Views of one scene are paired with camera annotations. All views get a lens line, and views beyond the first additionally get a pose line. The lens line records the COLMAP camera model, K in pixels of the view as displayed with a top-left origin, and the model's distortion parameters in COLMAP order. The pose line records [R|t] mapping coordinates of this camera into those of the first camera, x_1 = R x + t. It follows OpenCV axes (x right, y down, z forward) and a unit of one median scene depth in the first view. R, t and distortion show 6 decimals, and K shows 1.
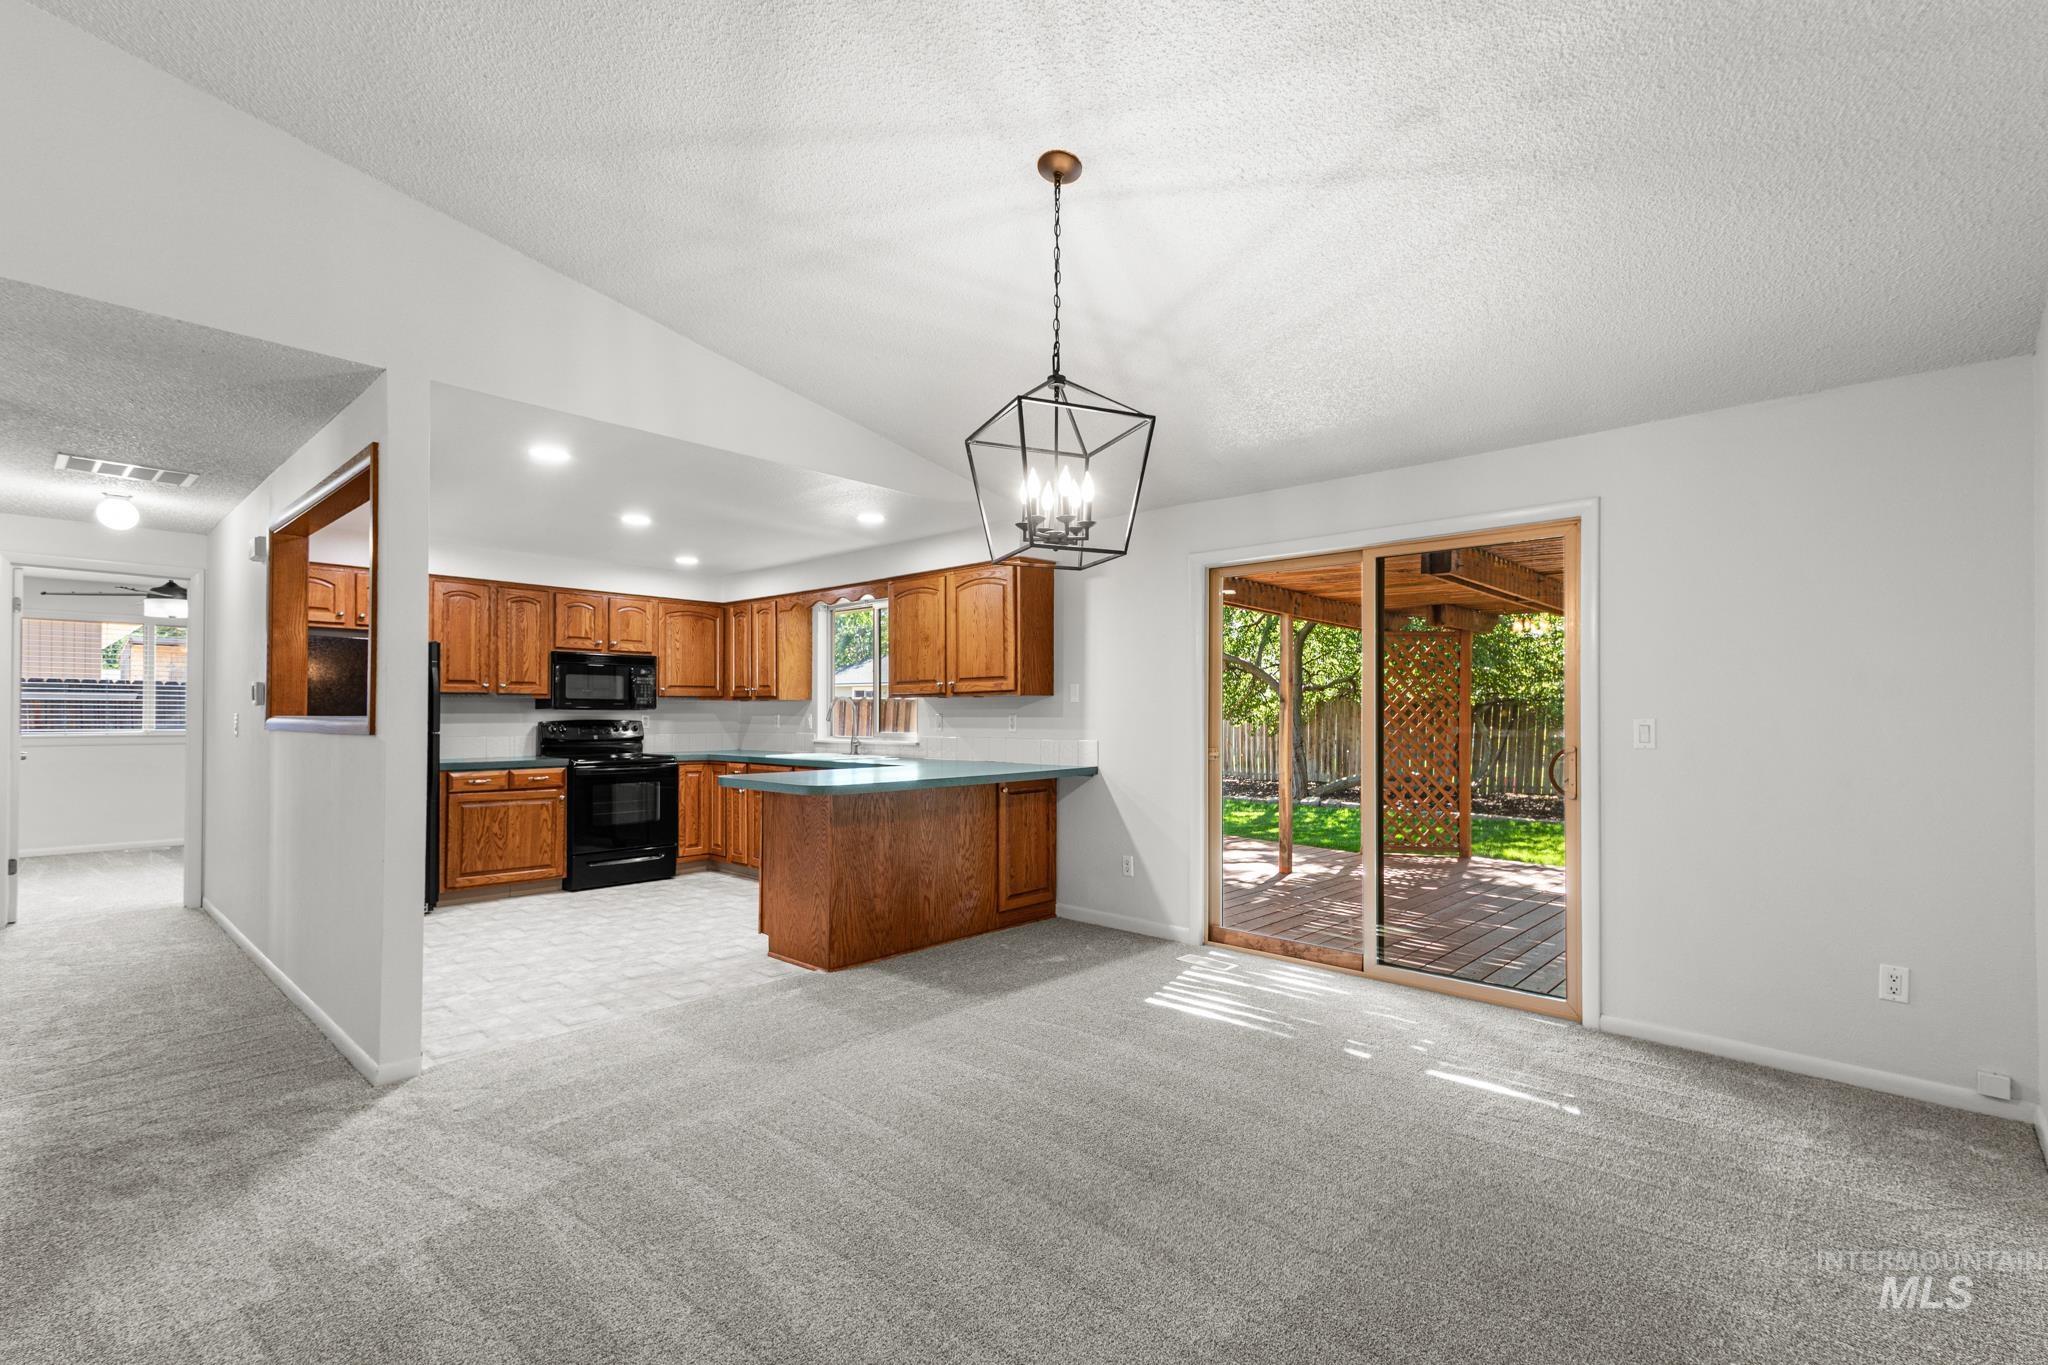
lens RADIAL K [[891.7, 0, 1047.8], [0, 891.7, 705.5], [0, 0, 1]] dist [0.023876, -0.002615]
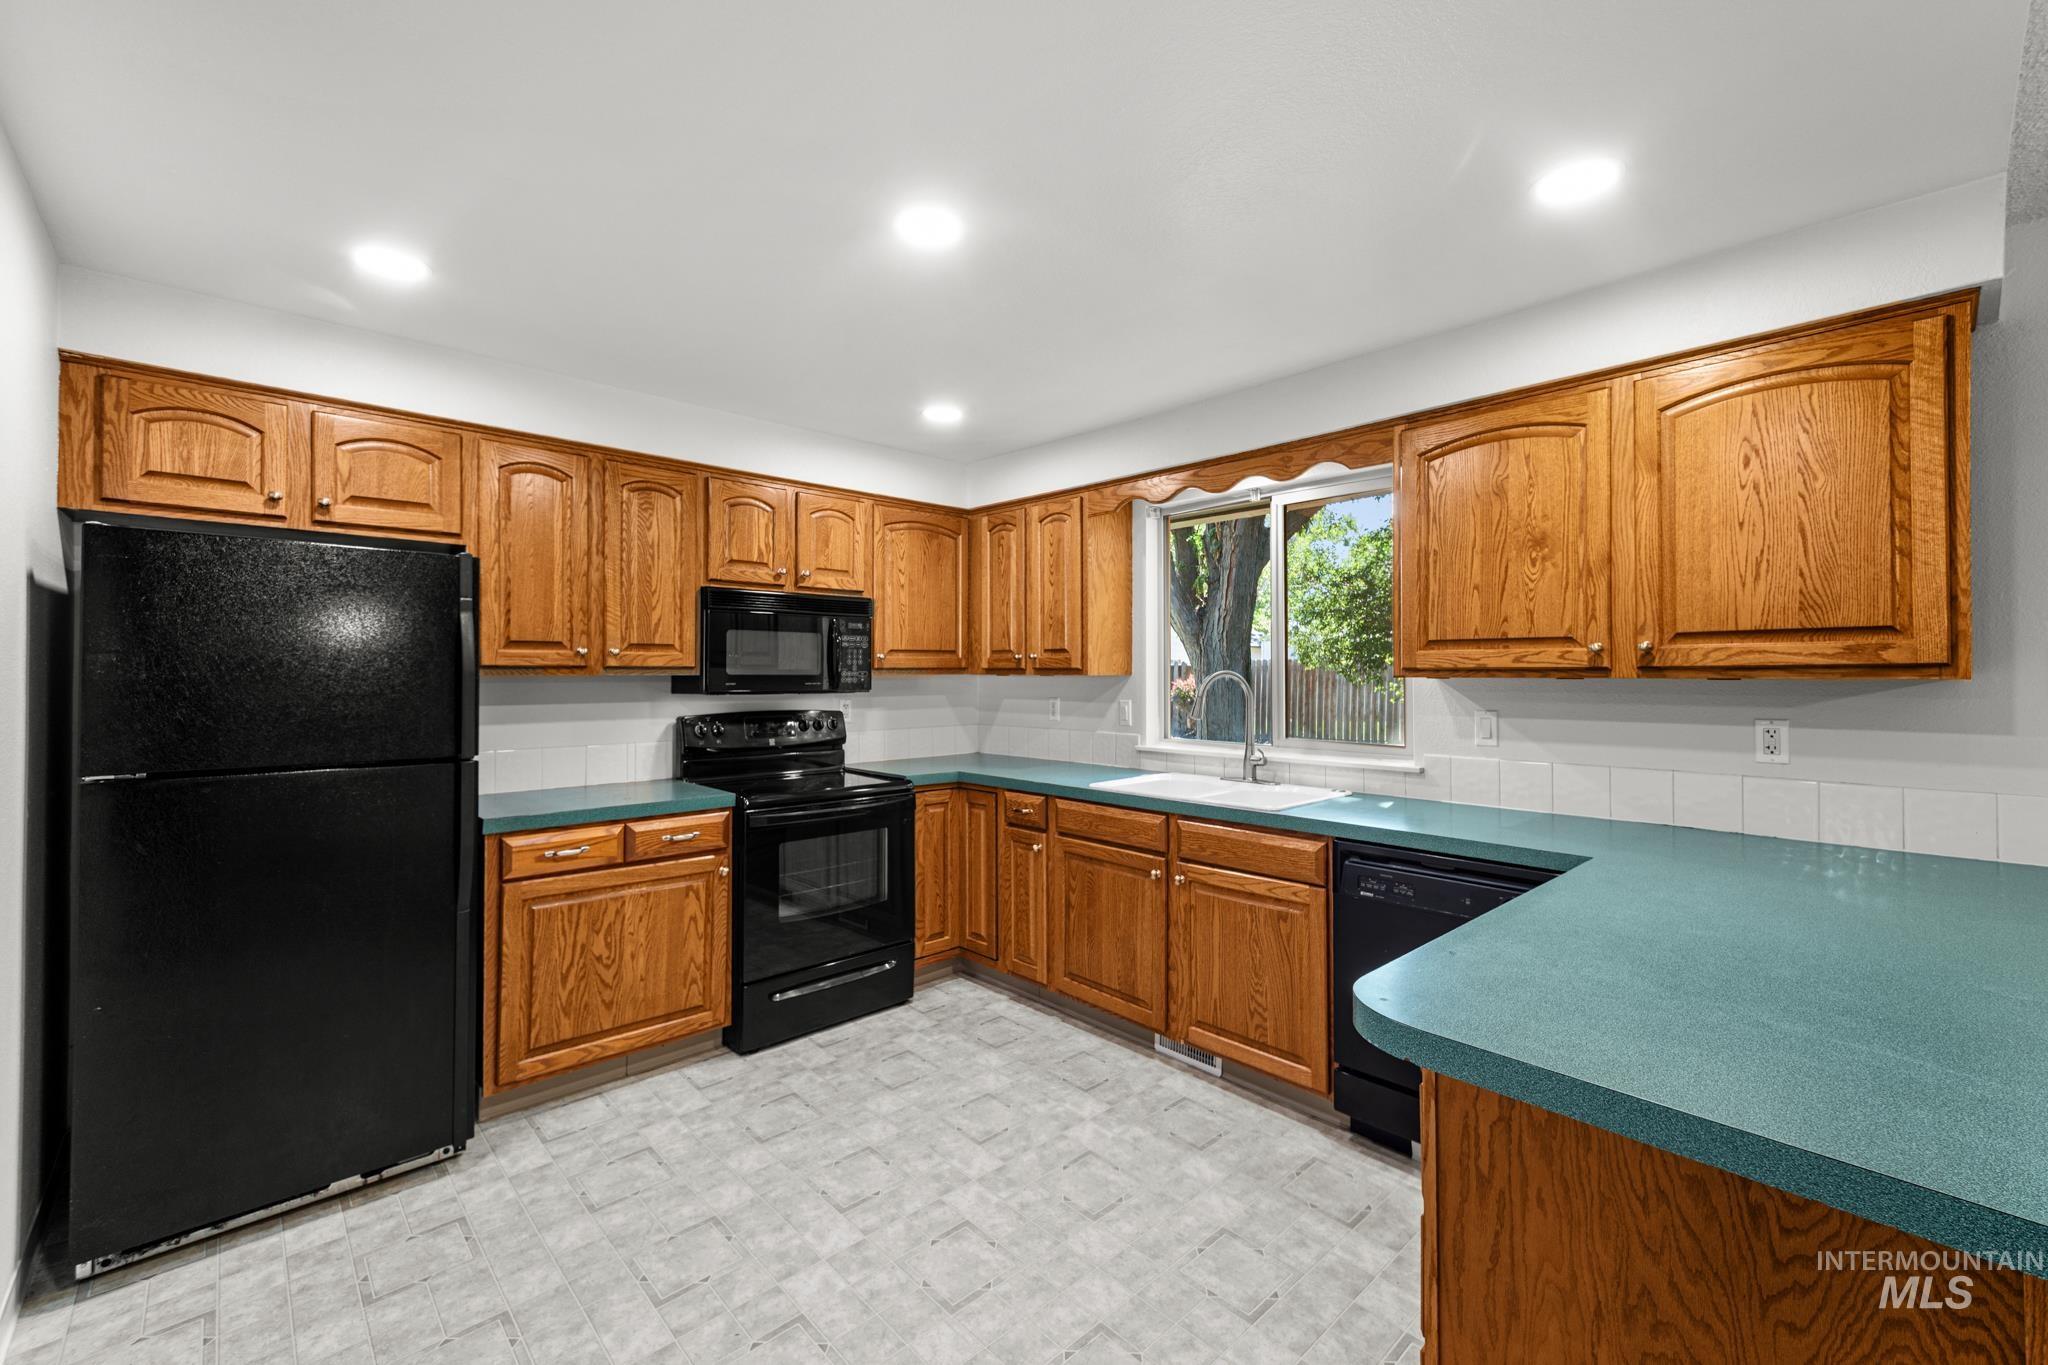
lens RADIAL K [[835.8, 0, 1037.5], [0, 835.8, 669.4], [0, 0, 1]] dist [0.013904, -0.003255]
pose [[0.995691, 0.000848, -0.092734, -0.295529], [-0.000412, 0.999989, 0.004721, -0.013041], [0.092736, -0.004662, 0.995680, 0.502610]]
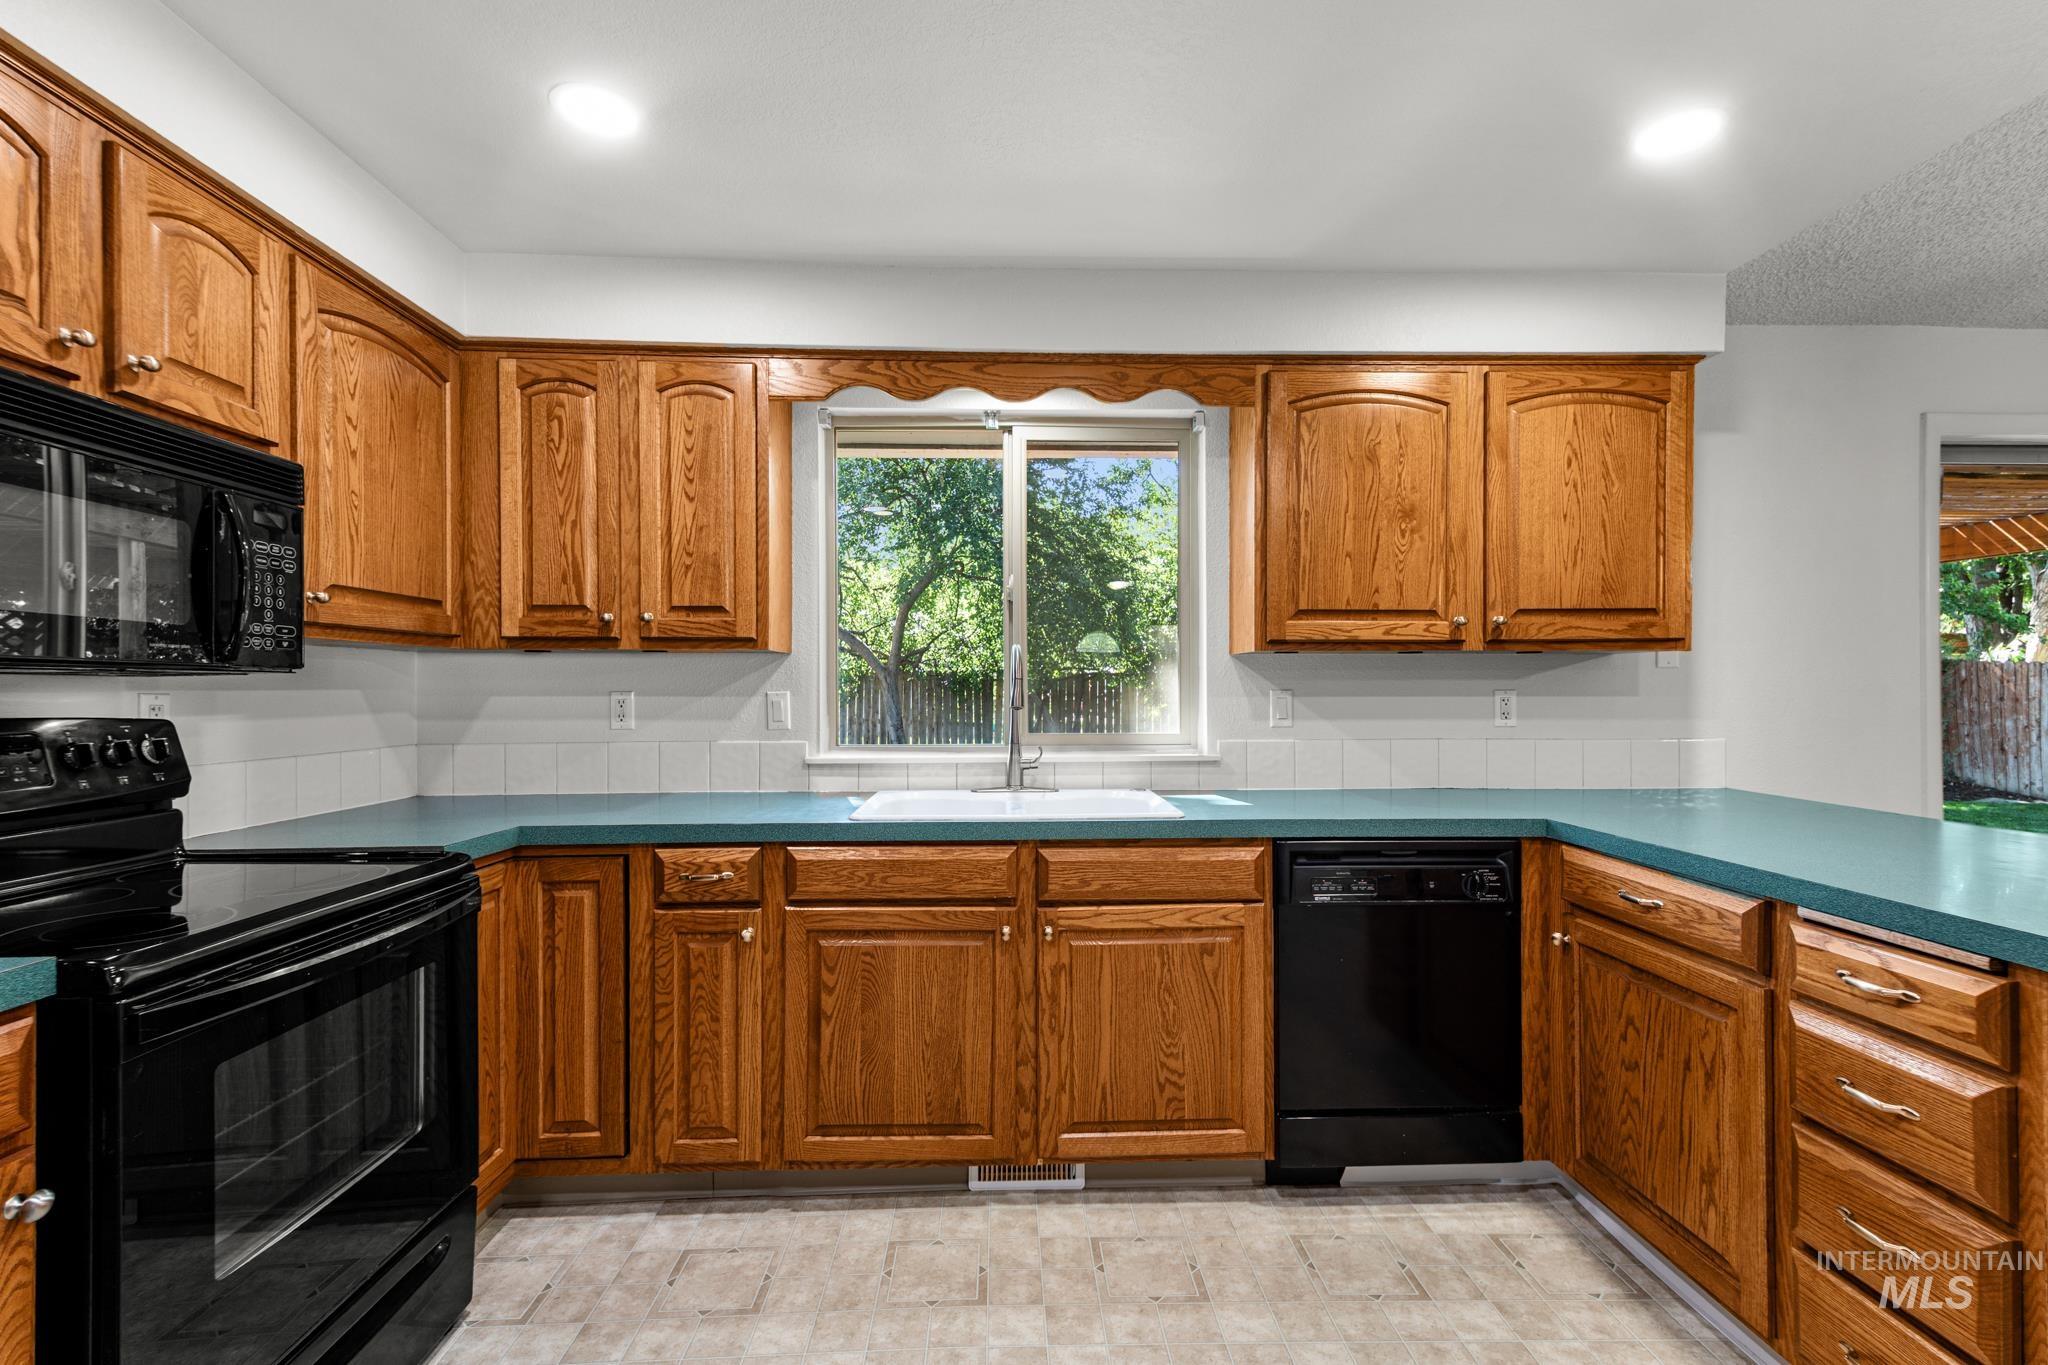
lens RADIAL K [[891.7, 0, 1041.2], [0, 891.7, 692.8], [0, 0, 1]] dist [0.023876, -0.002615]
pose [[0.732481, -0.002586, 0.680782, -0.484583], [-0.006976, 0.999912, 0.011304, 0.006445], [-0.680752, -0.013029, 0.732398, 0.703040]]
